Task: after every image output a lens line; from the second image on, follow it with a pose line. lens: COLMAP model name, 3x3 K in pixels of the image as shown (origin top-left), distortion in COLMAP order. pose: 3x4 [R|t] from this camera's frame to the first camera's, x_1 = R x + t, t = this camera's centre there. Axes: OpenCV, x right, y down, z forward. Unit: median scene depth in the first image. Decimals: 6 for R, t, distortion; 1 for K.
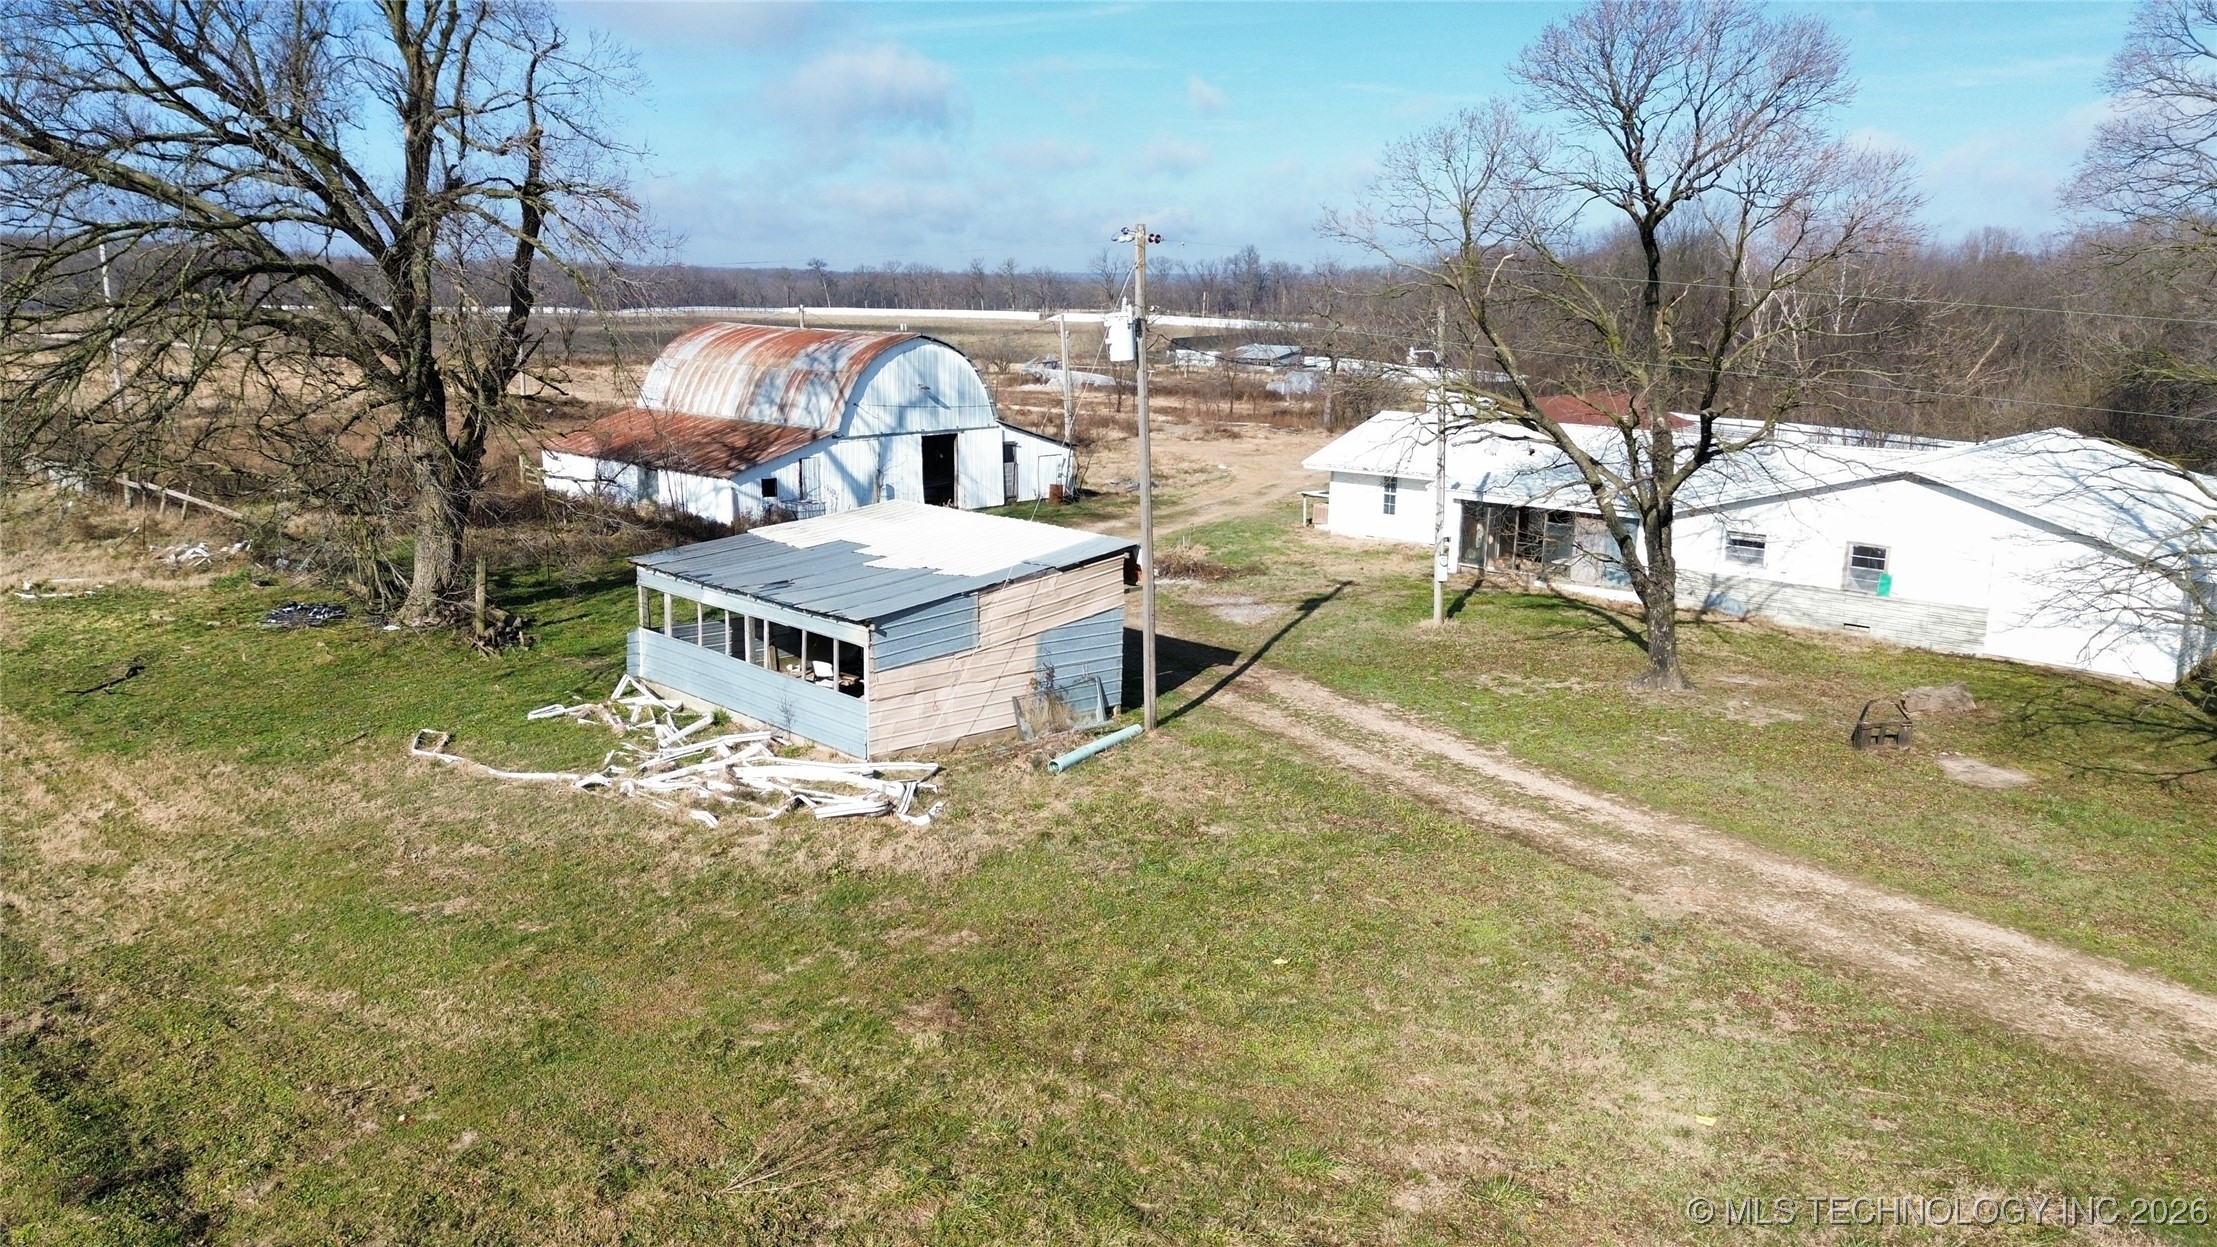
lens RADIAL K [[1553.7, 0, 1111.4], [0, 1553.7, 639.7], [0, 0, 1]] dist [0.084552, -0.093748]
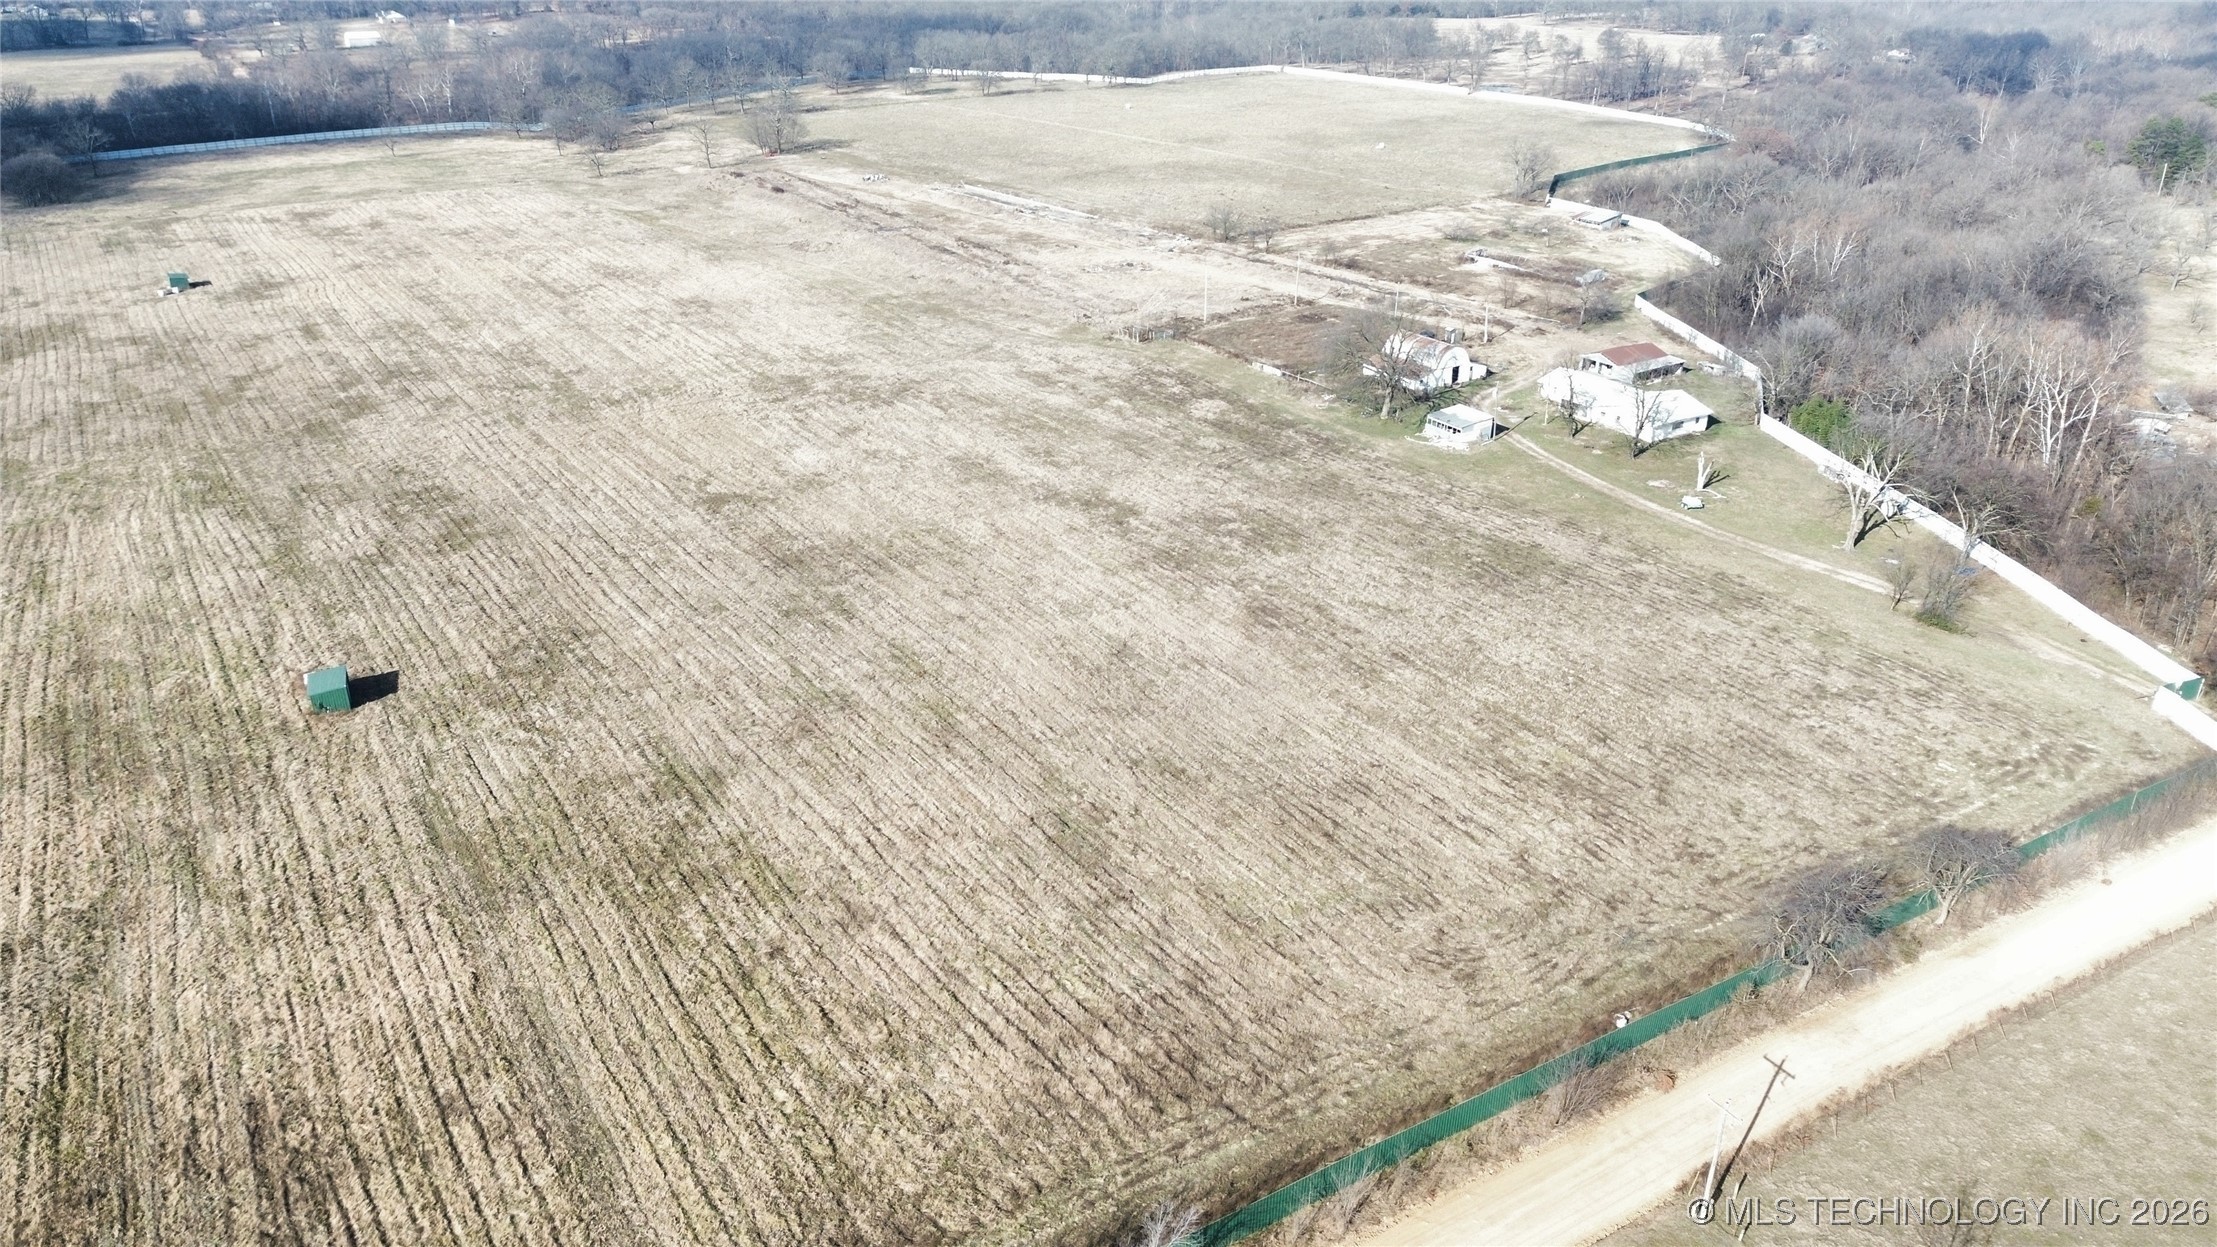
lens RADIAL K [[1530.2, 0, 1112.6], [0, 1530.2, 664.2], [0, 0, 1]] dist [0.100991, -0.178903]
pose [[0.970948, 0.098581, -0.218039, -0.026496], [-0.043921, 0.969135, 0.242586, -0.480599], [0.235224, -0.225962, 0.945310, -5.198934]]
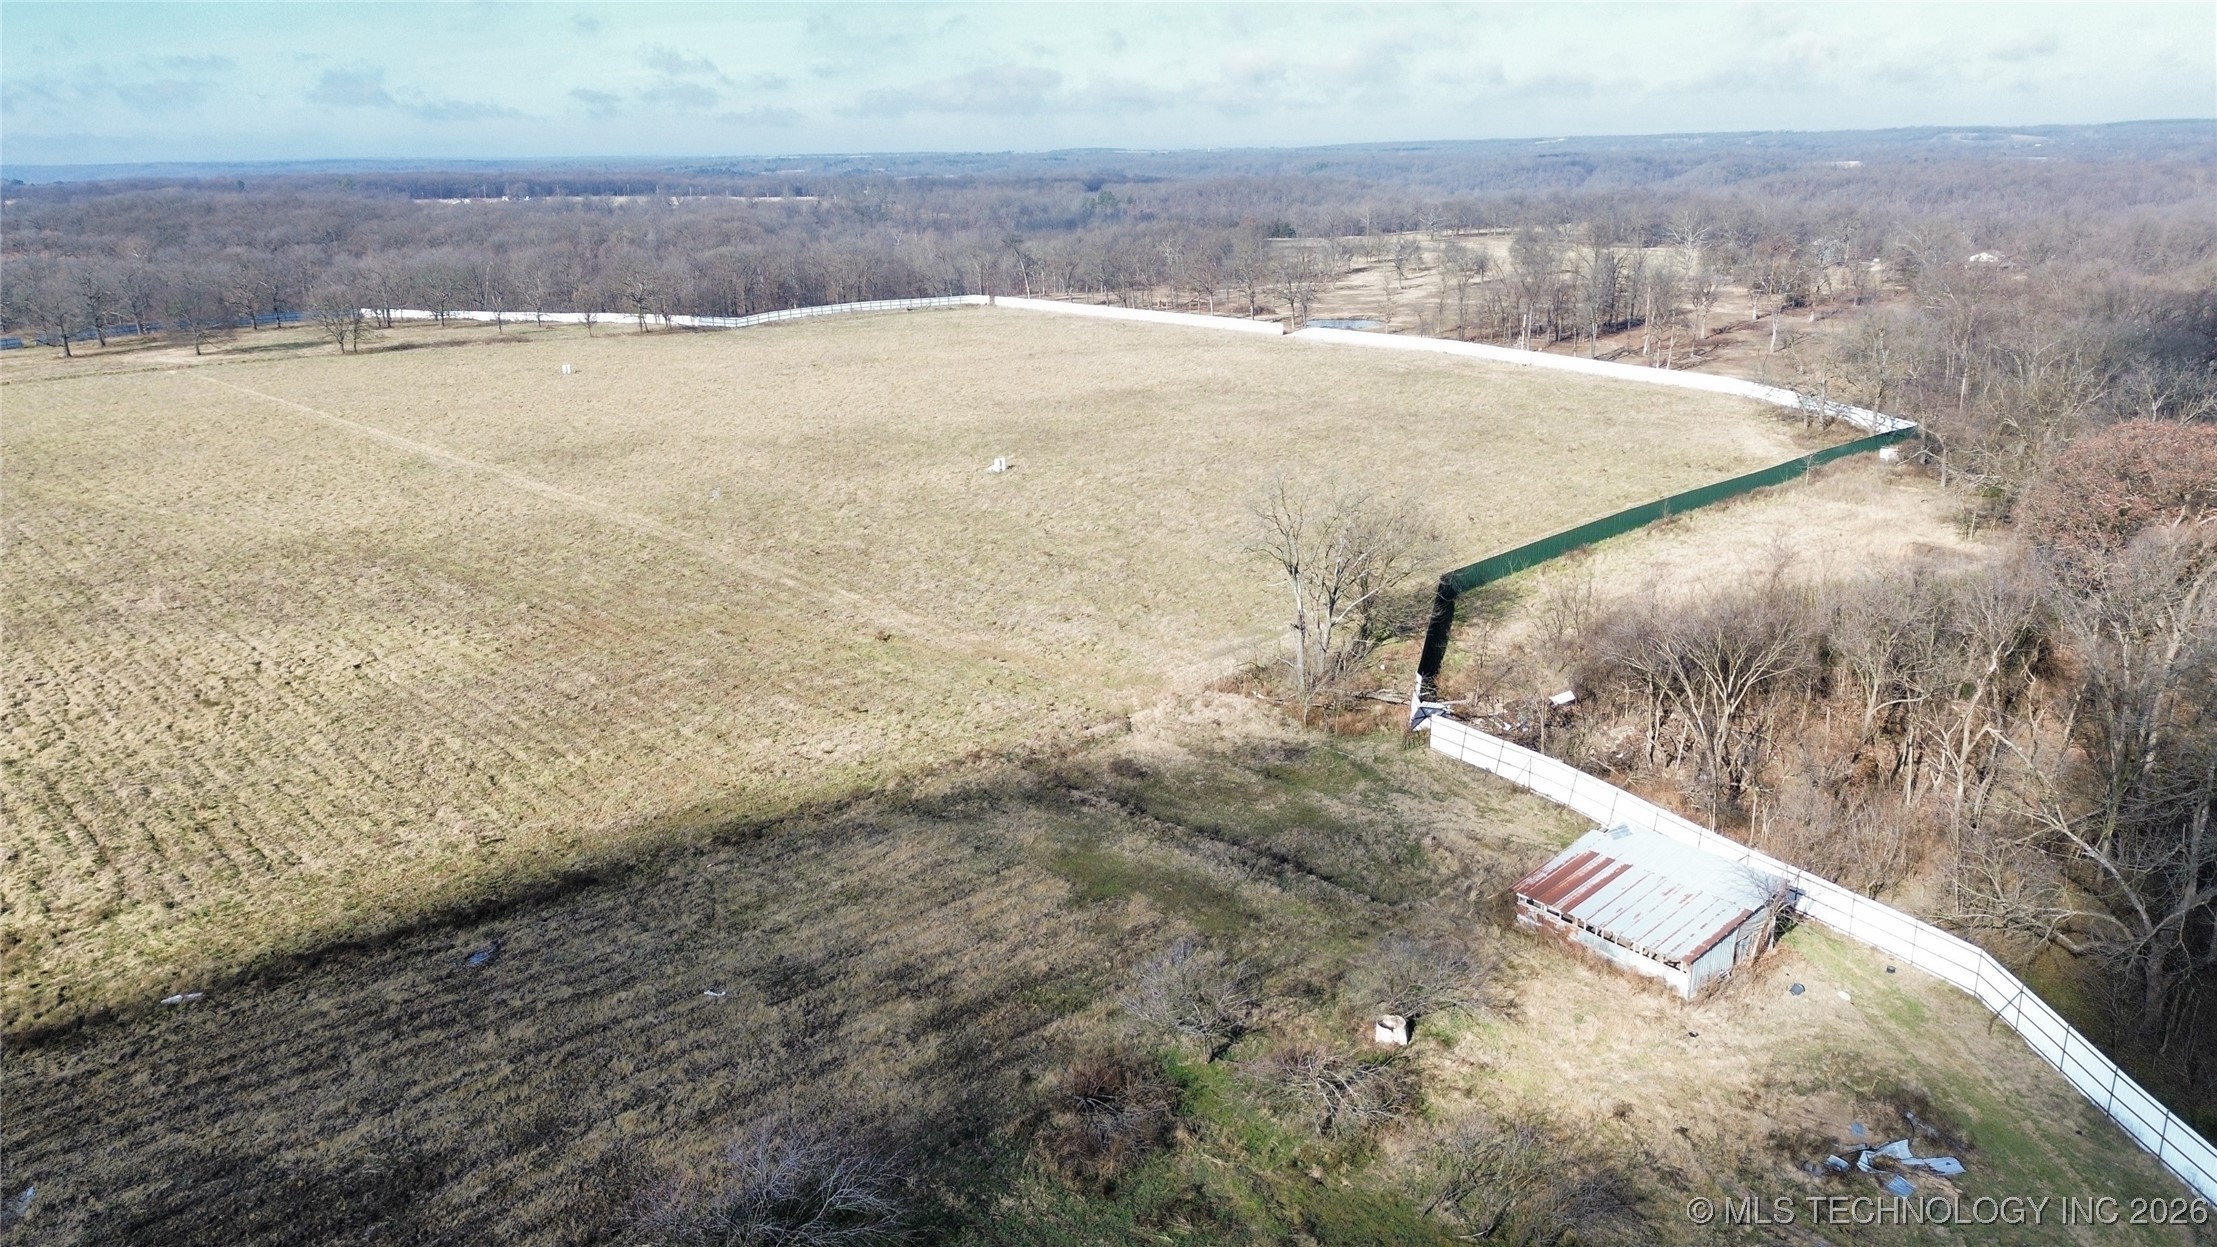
lens RADIAL K [[1553.7, 0, 1111.4], [0, 1553.7, 639.7], [0, 0, 1]] dist [0.084552, -0.093748]
pose [[0.981074, 0.031137, -0.191113, 0.235928], [-0.016027, 0.996658, 0.080105, -1.457458], [0.192968, -0.075526, 0.978294, 3.367041]]
